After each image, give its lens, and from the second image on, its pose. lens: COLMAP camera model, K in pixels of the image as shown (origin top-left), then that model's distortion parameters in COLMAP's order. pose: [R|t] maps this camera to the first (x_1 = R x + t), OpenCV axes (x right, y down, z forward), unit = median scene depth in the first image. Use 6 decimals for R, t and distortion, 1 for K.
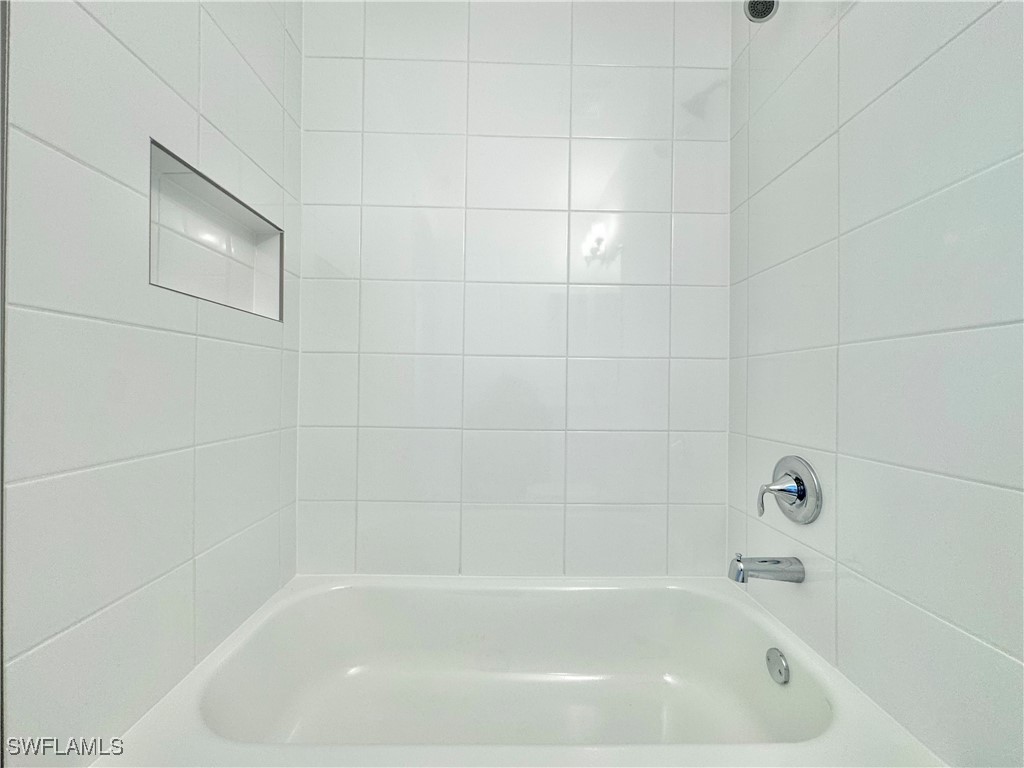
lens RADIAL K [[413.5, 0, 508.8], [0, 413.5, 384.5], [0, 0, 1]] dist [0.013892, -0.000164]
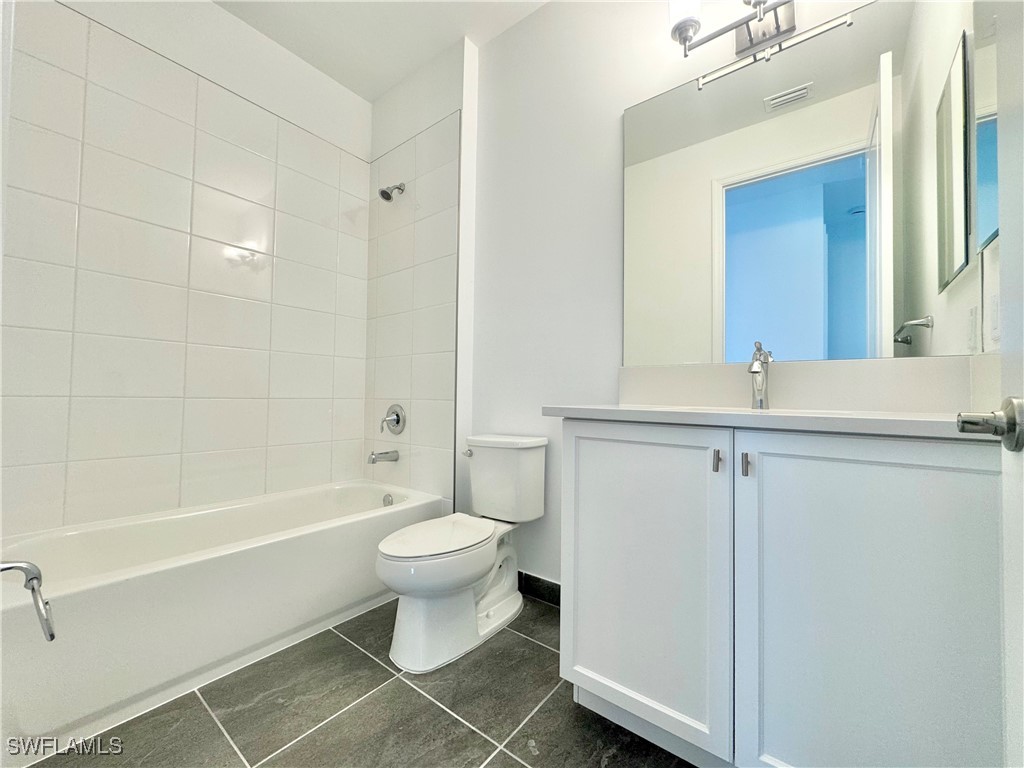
lens RADIAL K [[413.5, 0, 508.8], [0, 413.5, 384.5], [0, 0, 1]] dist [0.013892, -0.000164]
pose [[0.625440, 0.017762, 0.780070, -0.648851], [-0.015511, 0.999826, -0.010329, 0.078576], [-0.780118, -0.005640, 0.625606, -0.835089]]
